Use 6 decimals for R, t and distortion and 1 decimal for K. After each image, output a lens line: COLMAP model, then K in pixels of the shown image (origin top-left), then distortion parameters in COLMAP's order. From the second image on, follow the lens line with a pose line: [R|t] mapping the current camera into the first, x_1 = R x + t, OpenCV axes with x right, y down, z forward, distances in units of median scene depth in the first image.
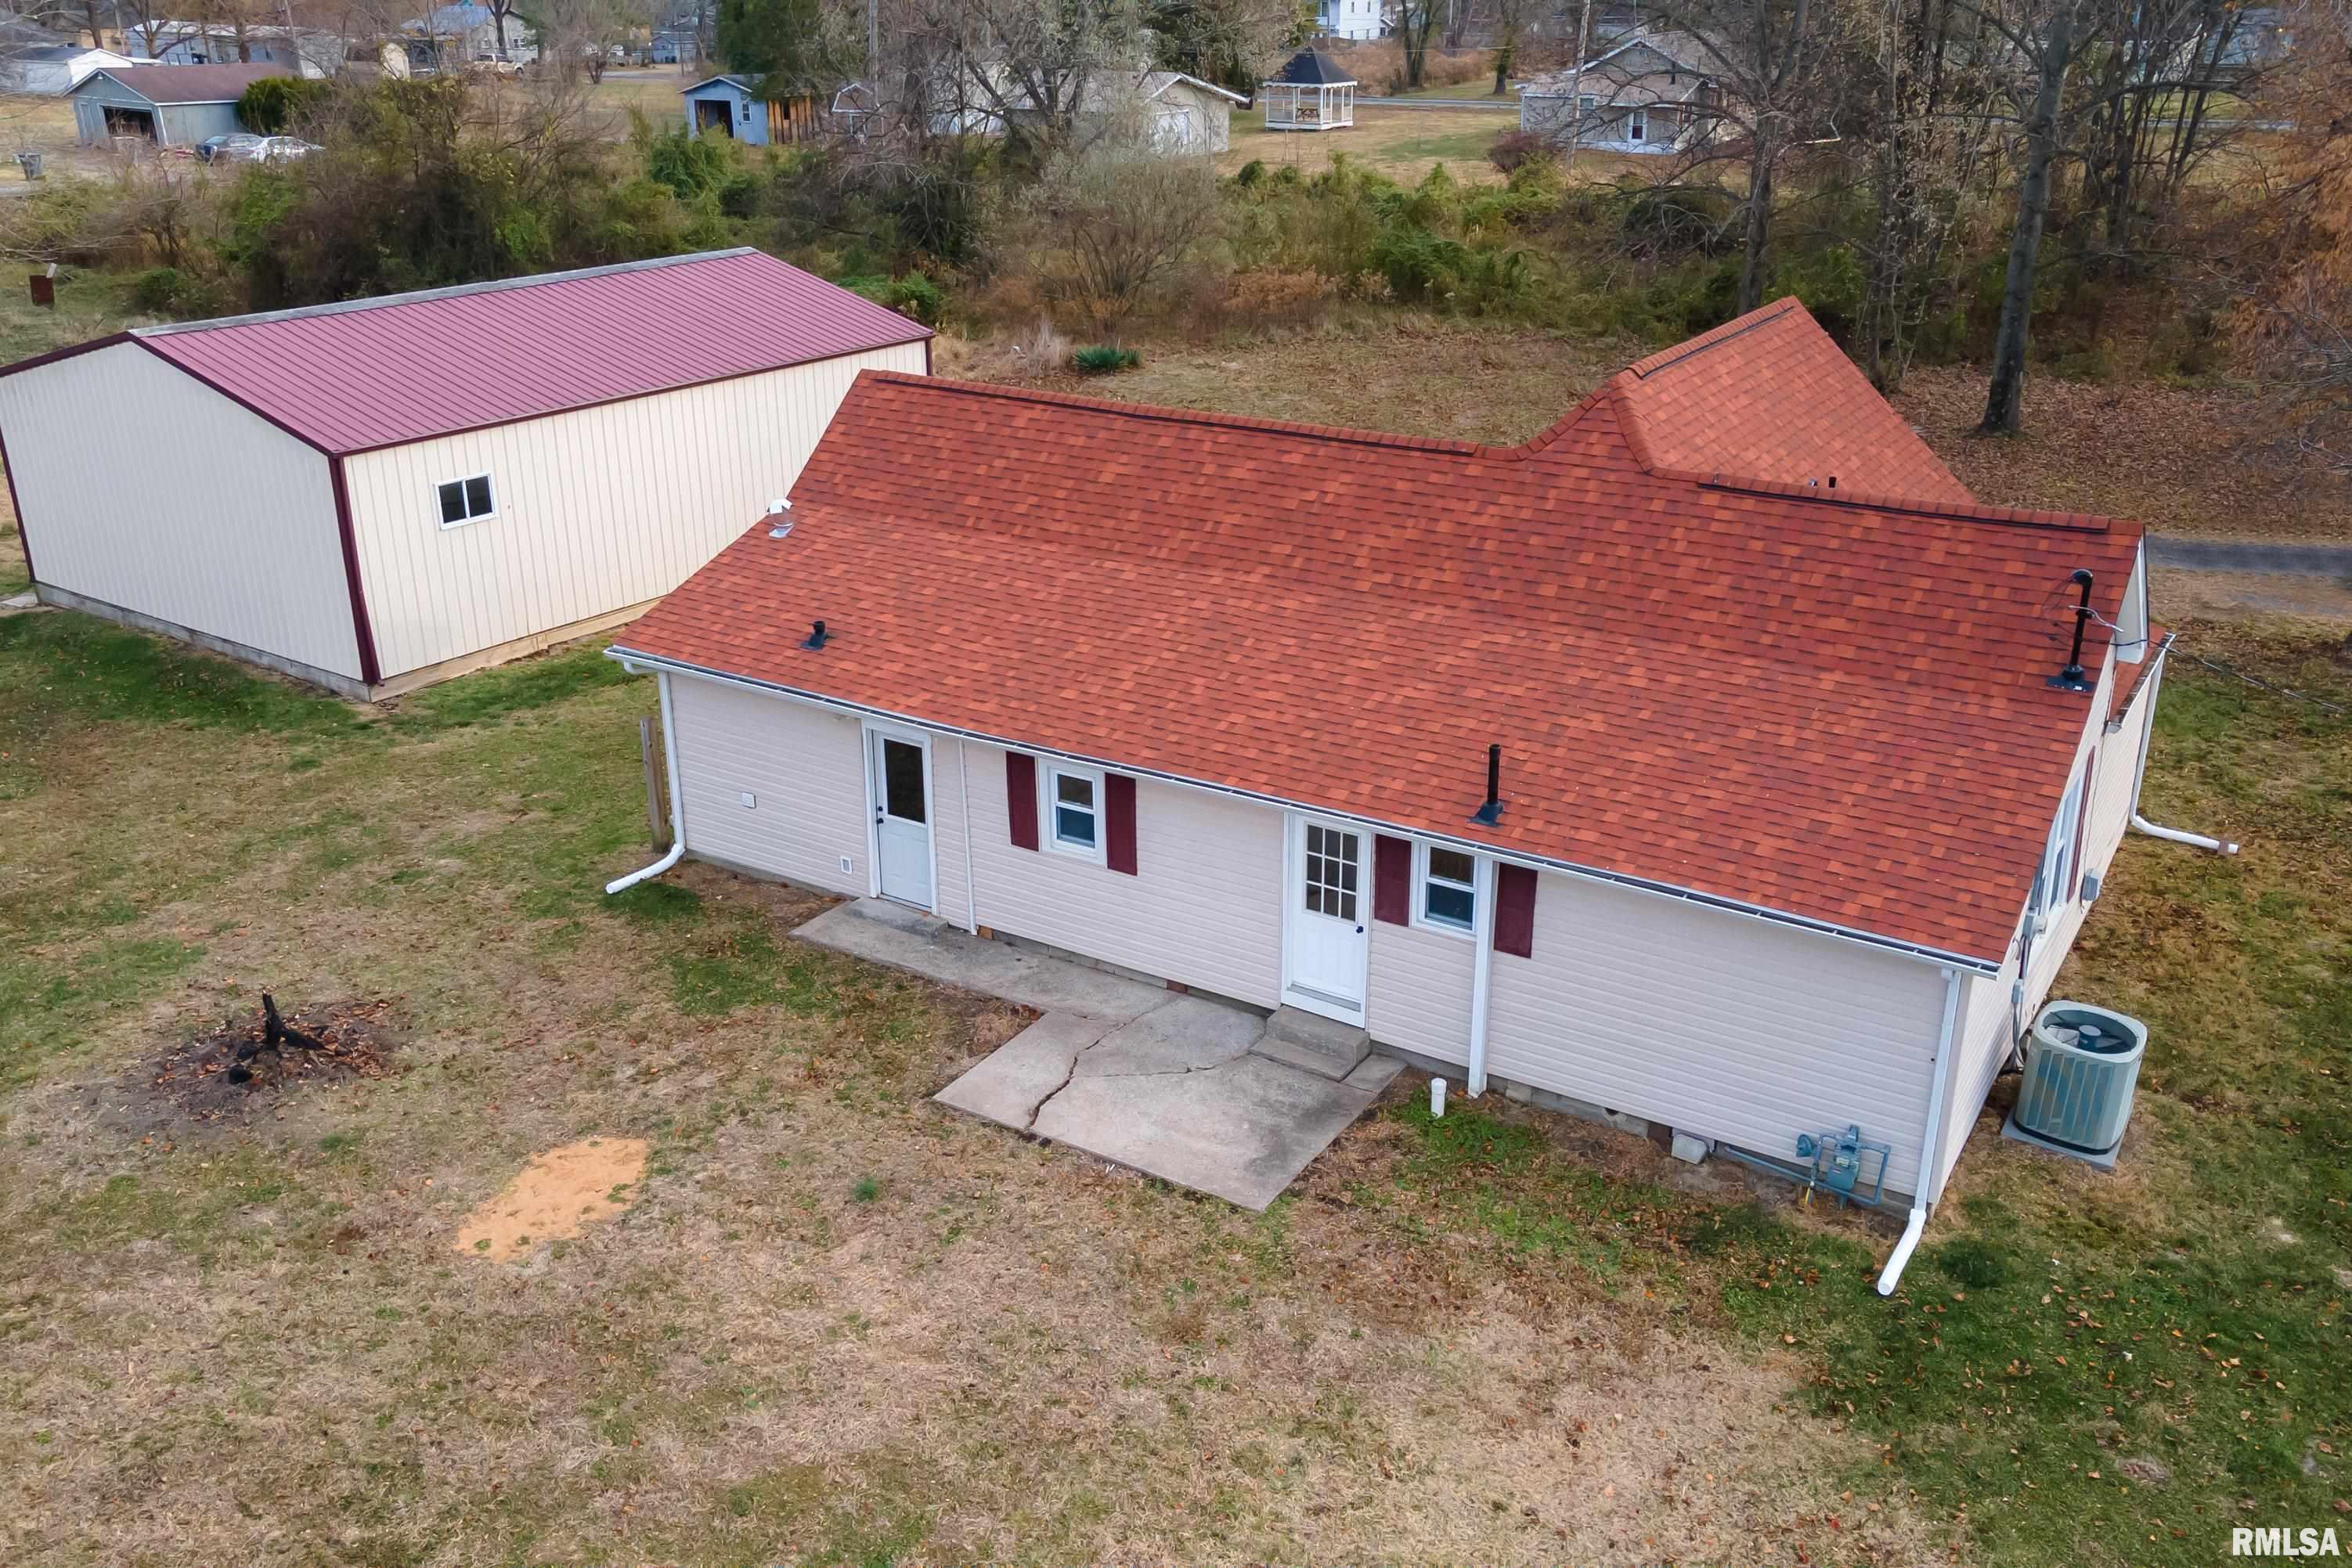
lens RADIAL K [[2025.3, 0, 1176.0], [0, 2025.3, 784.0], [0, 0, 1]] dist [0.078062, -0.180239]
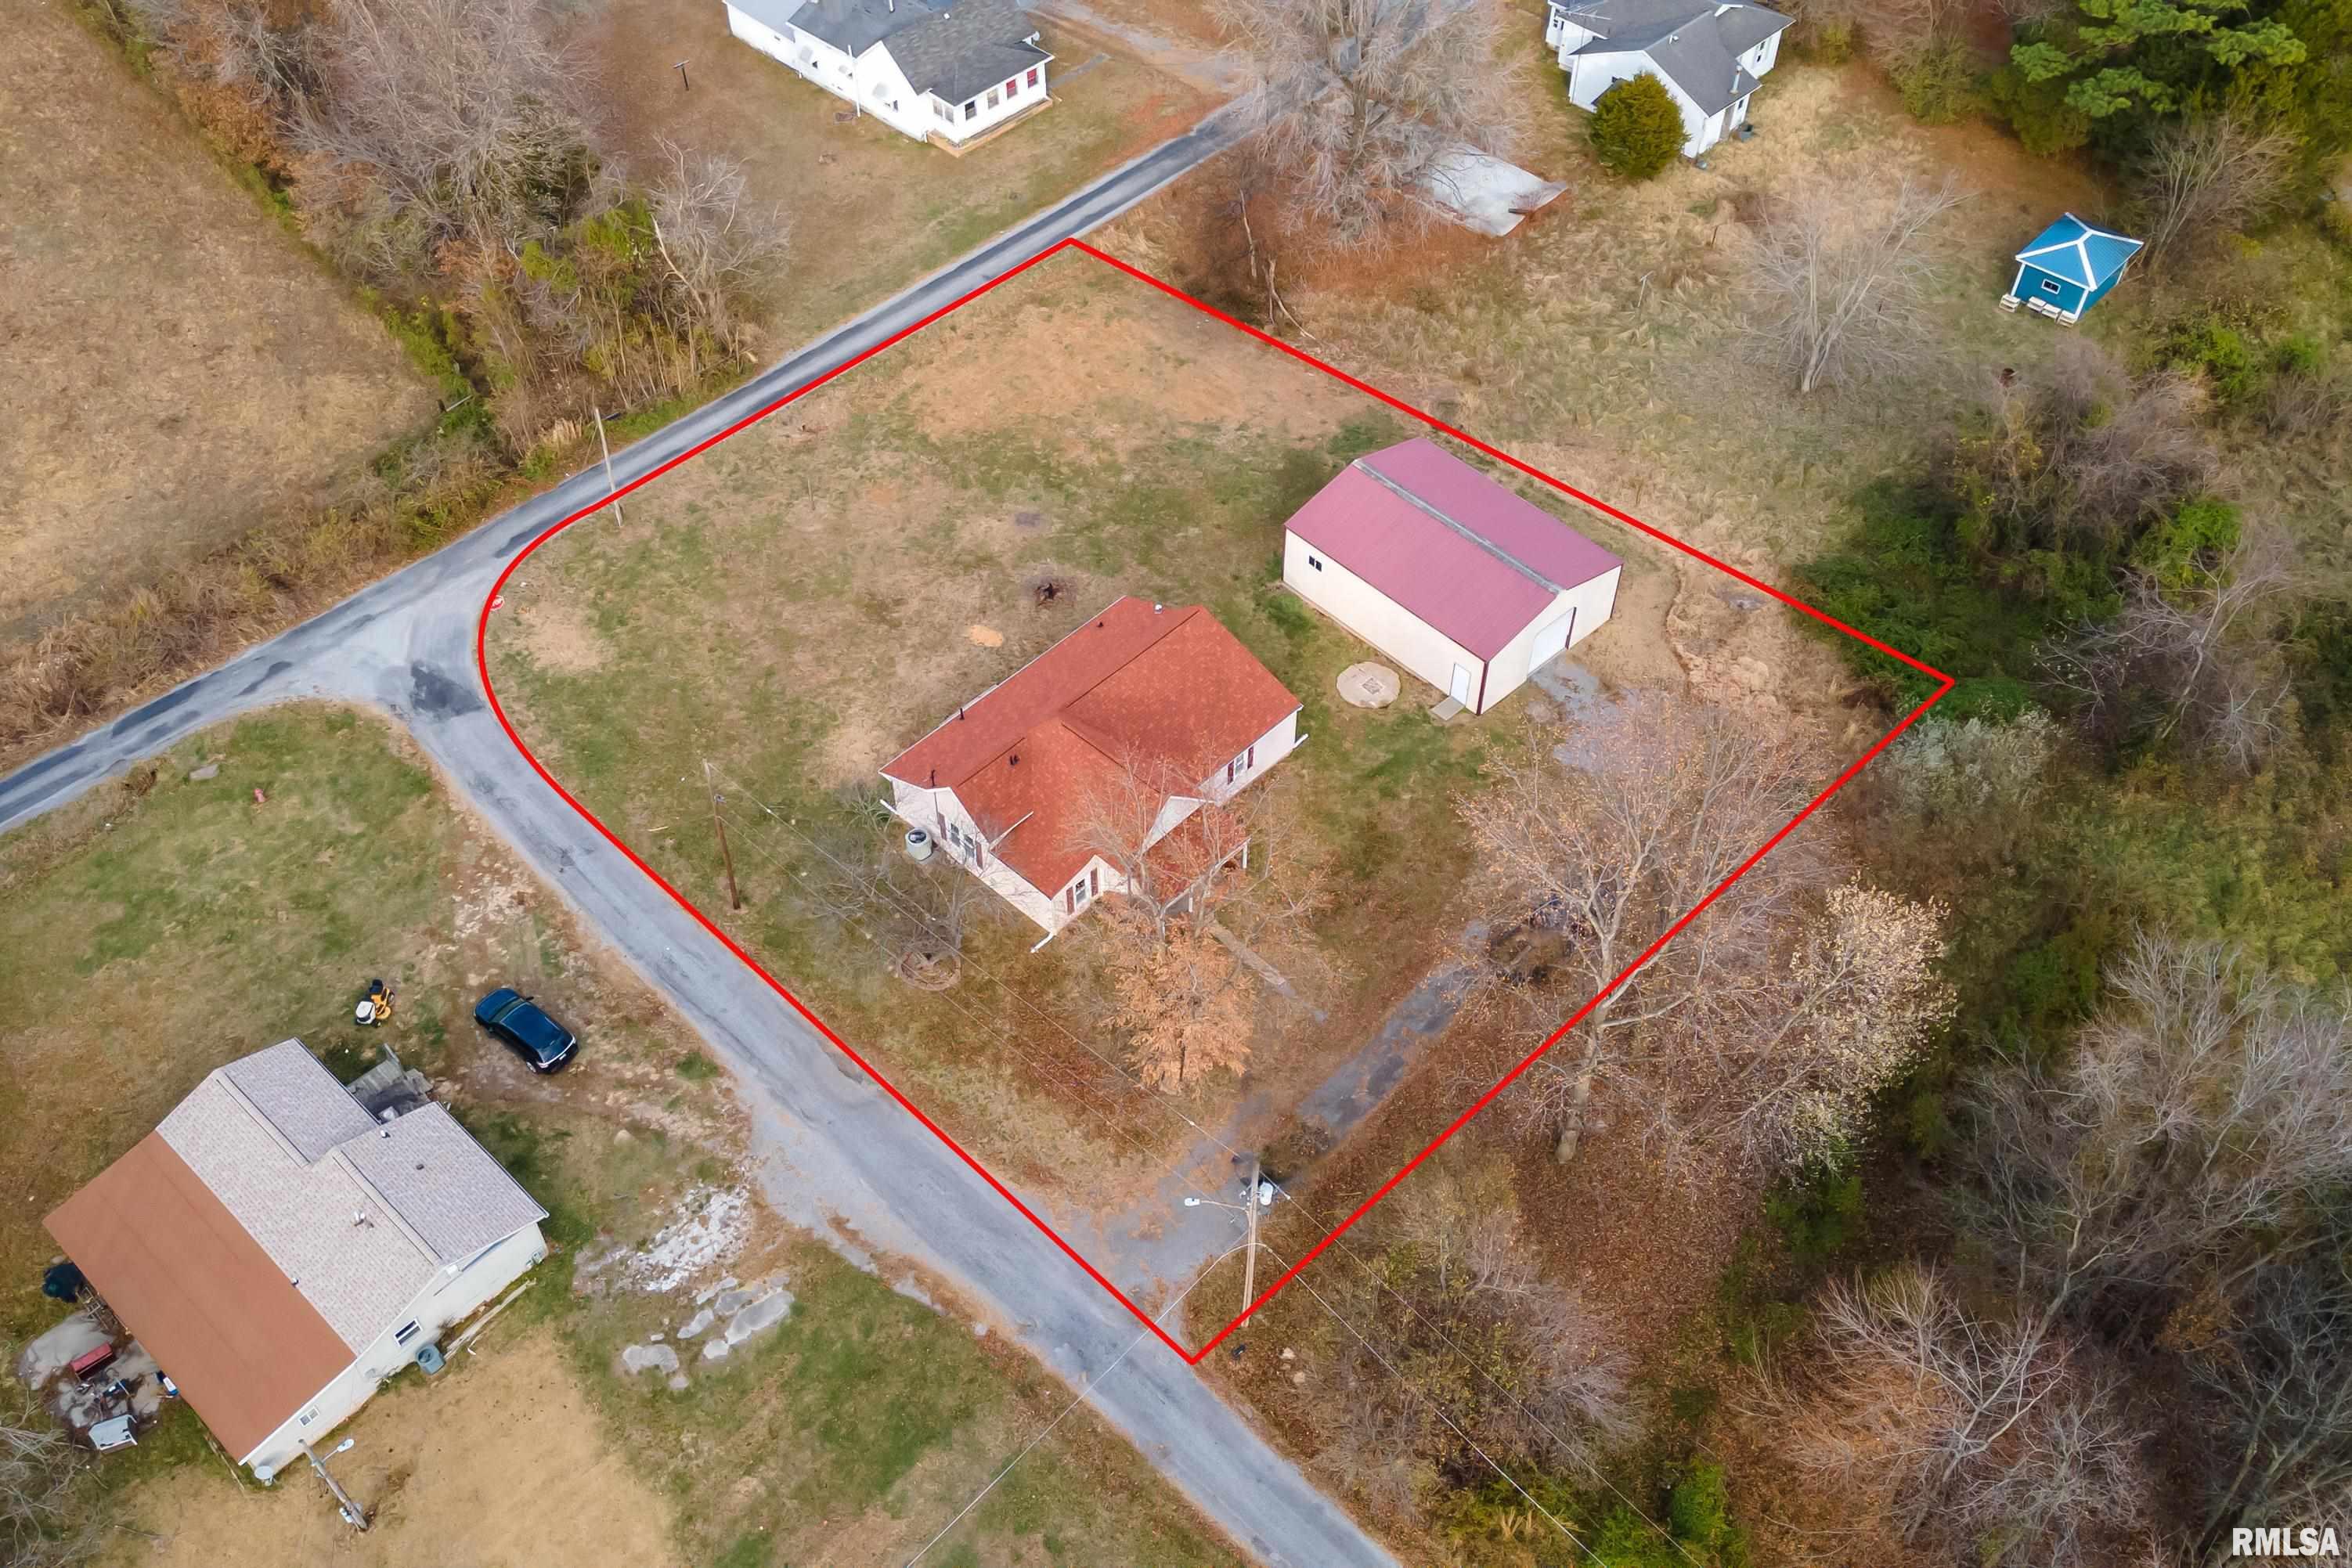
lens RADIAL K [[2037.3, 0, 1176.0], [0, 2037.3, 784.0], [0, 0, 1]] dist [0.034429, -0.001008]
pose [[-0.195101, 0.728298, -0.656900, 3.107264], [-0.369789, 0.565718, 0.737034, -3.392339], [0.908401, 0.386710, 0.158944, 0.695445]]
